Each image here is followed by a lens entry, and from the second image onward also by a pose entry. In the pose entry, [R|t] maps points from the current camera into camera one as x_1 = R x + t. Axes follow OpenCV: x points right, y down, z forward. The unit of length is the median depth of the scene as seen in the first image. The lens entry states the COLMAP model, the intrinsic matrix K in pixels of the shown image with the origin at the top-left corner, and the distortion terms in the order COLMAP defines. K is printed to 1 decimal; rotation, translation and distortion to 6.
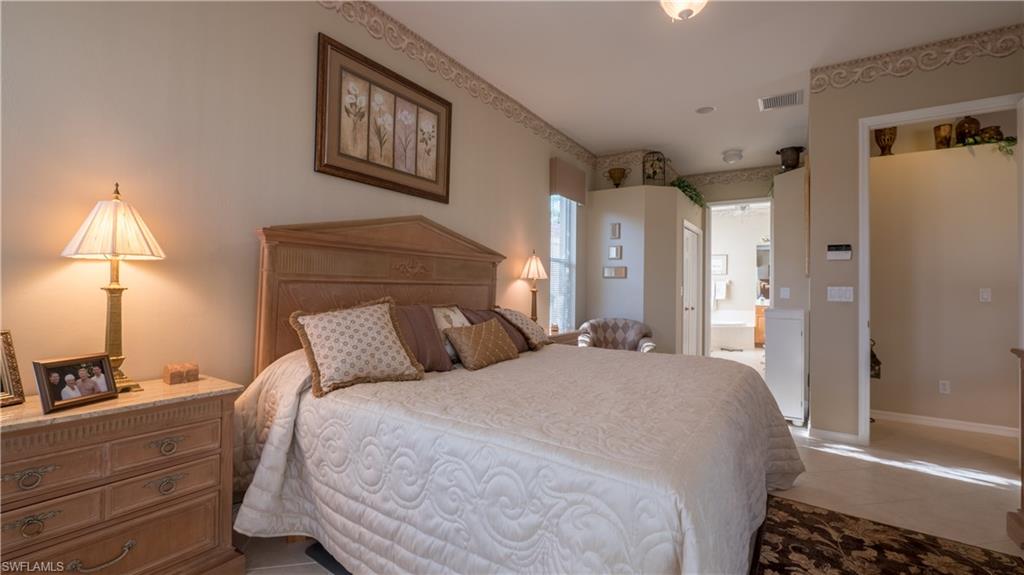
lens RADIAL K [[430.2, 0, 514.1], [0, 430.2, 280.0], [0, 0, 1]] dist [-0.005971, 0.000604]
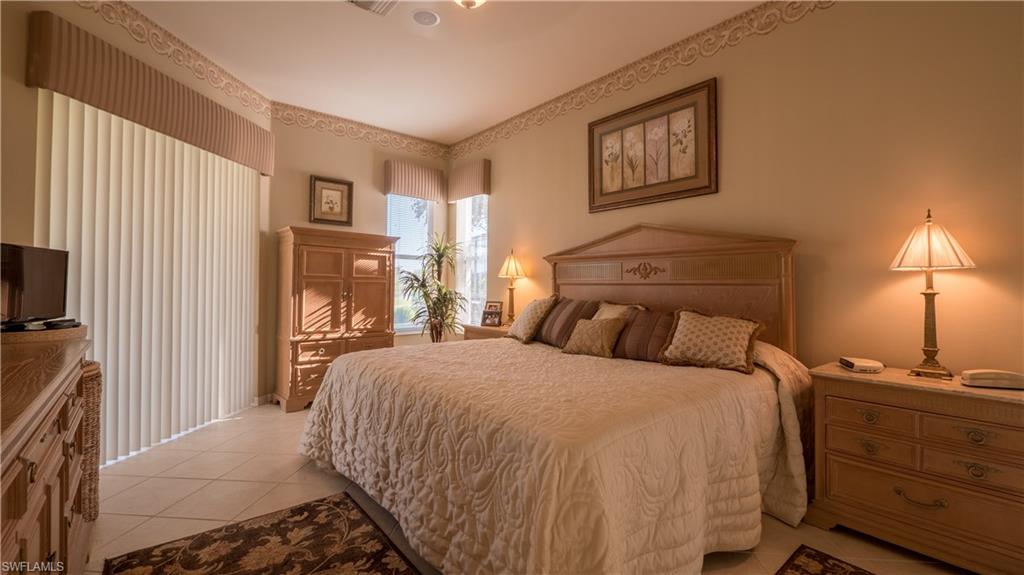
lens RADIAL K [[430.2, 0, 511.2], [0, 430.2, 280.8], [0, 0, 1]] dist [-0.005971, 0.000604]
pose [[-0.274133, -0.028101, -0.961281, 0.925229], [0.005735, 0.999507, -0.030854, 0.031835], [0.961675, -0.013971, -0.273837, 0.965471]]
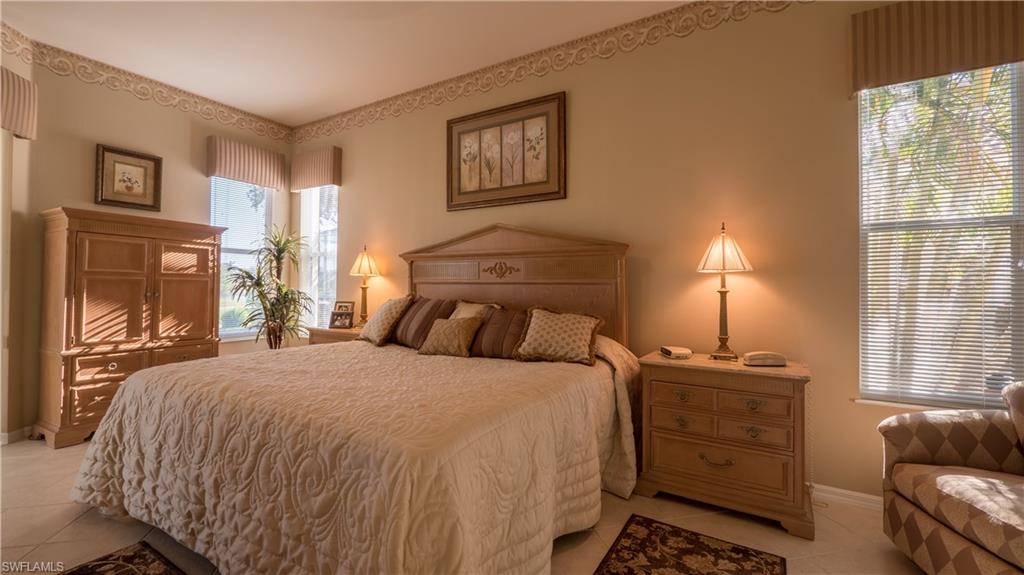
lens RADIAL K [[430.2, 0, 508.5], [0, 430.2, 280.1], [0, 0, 1]] dist [-0.005971, 0.000604]
pose [[0.041209, -0.027897, -0.998761, 0.902810], [0.009948, 0.999572, -0.027509, 0.031565], [0.999101, -0.008802, 0.041469, 0.966718]]
